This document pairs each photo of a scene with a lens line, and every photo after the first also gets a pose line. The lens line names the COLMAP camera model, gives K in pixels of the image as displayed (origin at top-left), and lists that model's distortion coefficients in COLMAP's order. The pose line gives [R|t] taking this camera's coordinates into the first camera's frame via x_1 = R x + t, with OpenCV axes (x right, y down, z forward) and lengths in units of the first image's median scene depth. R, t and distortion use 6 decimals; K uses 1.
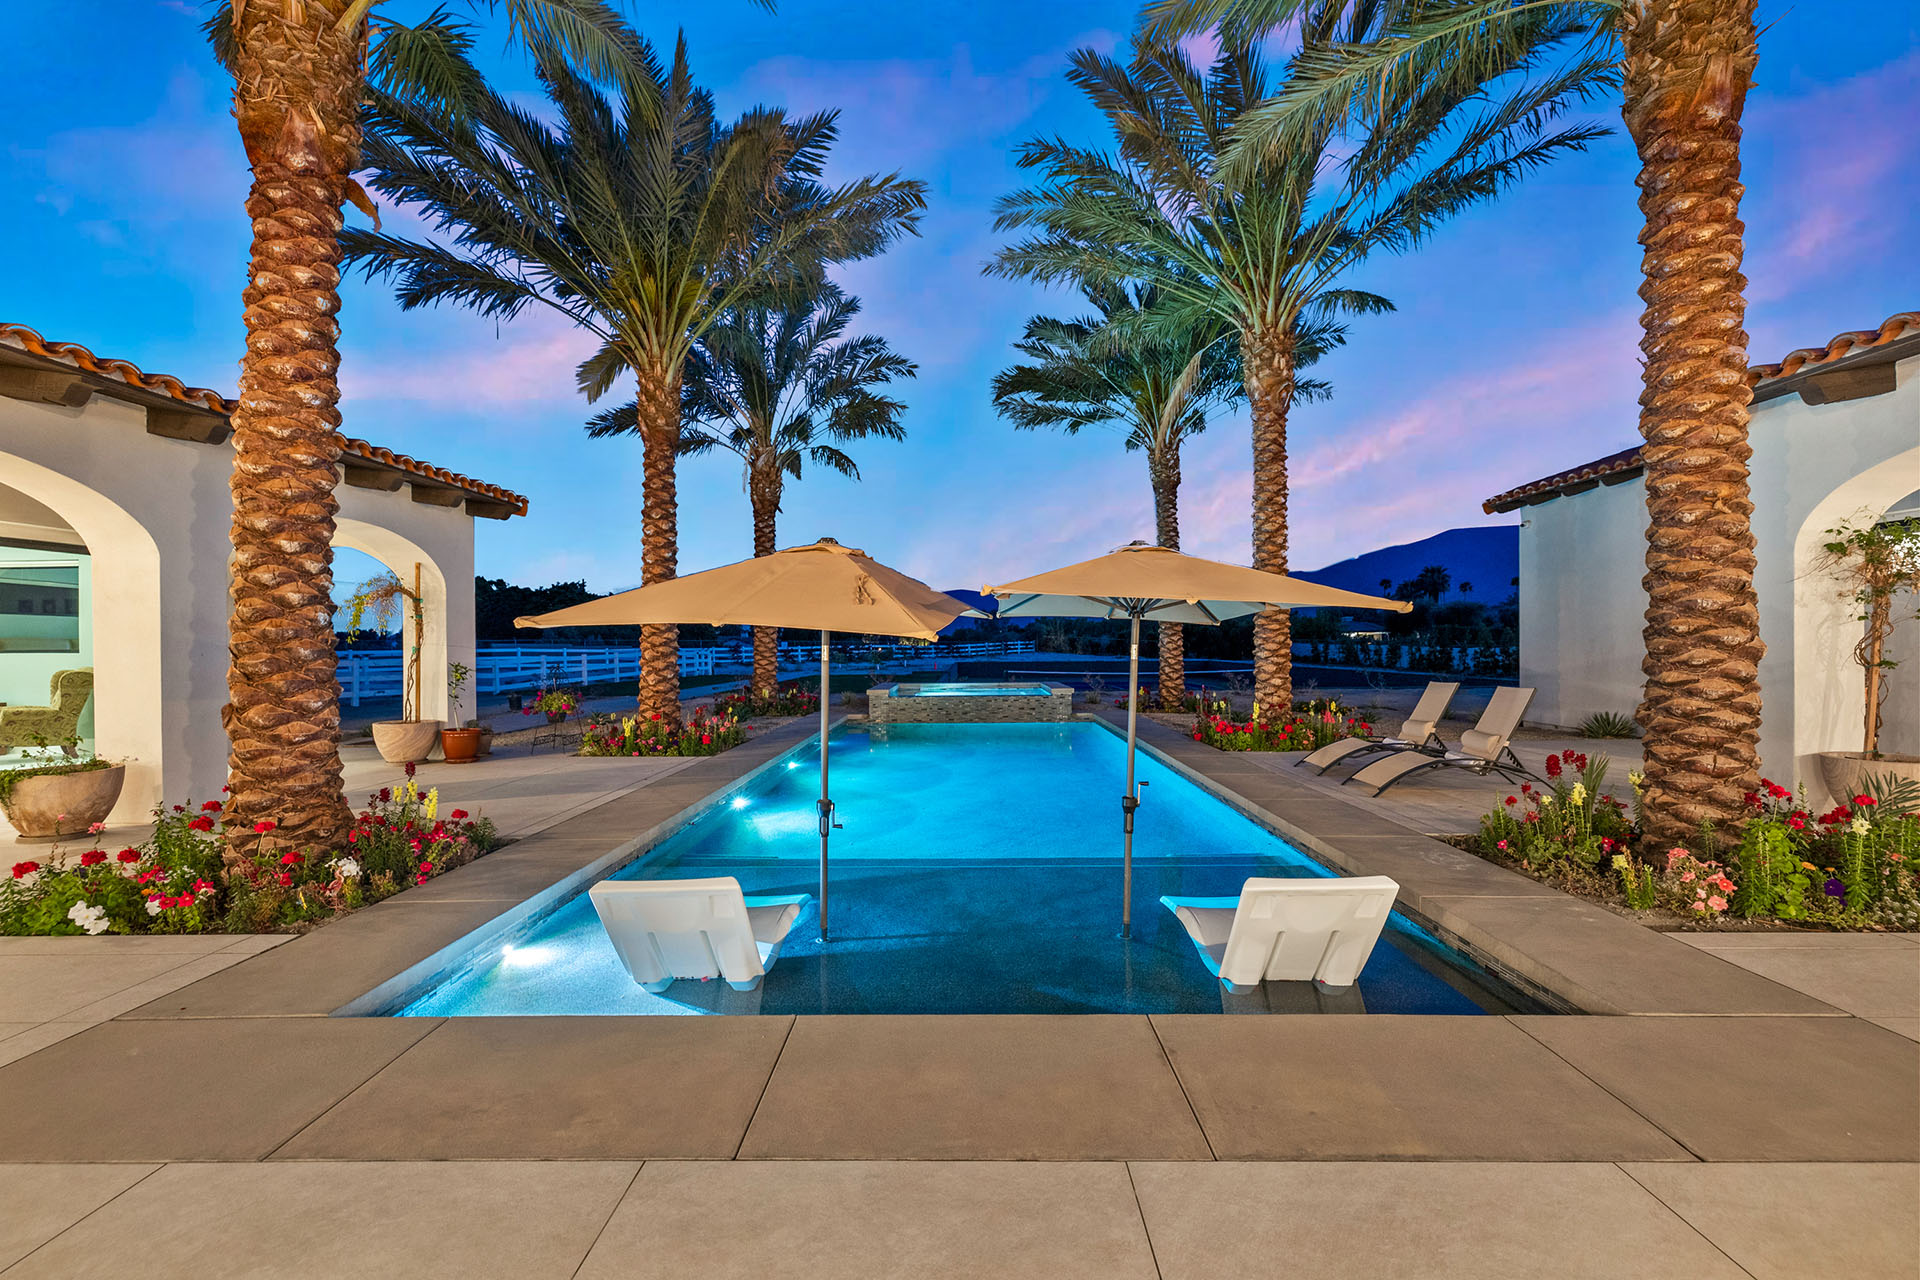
lens RADIAL K [[805.2, 0, 958.4], [0, 805.2, 646.1], [0, 0, 1]] dist [0.000101, -0.000040]
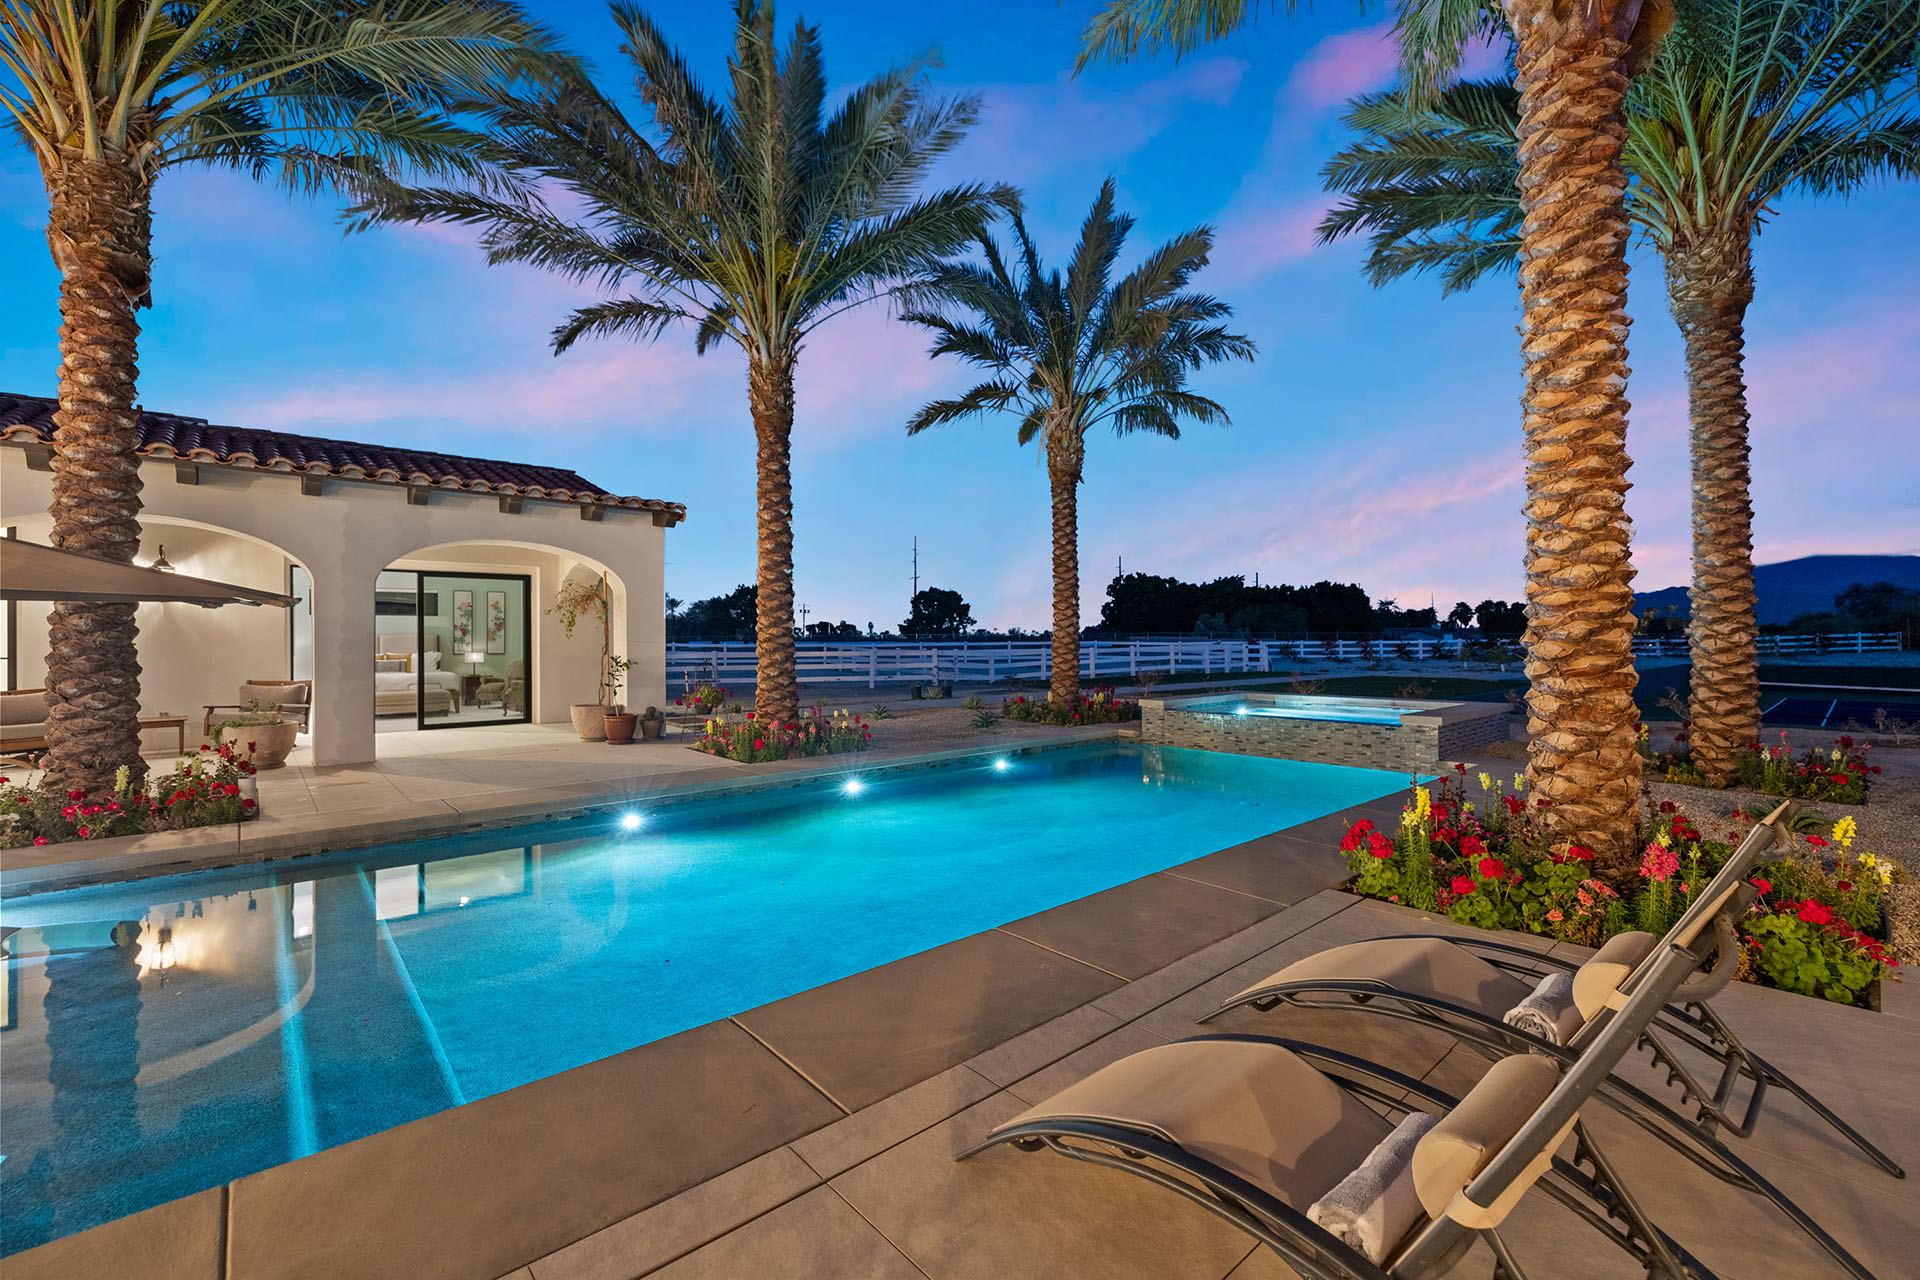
lens RADIAL K [[804.3, 0, 952.6], [0, 804.3, 638.8], [0, 0, 1]] dist [0.003119, 0.000187]
pose [[0.670920, 0.002518, -0.741526, 0.564520], [-0.002170, 0.999997, 0.001432, -0.005353], [0.741527, 0.000648, 0.670923, 0.608273]]
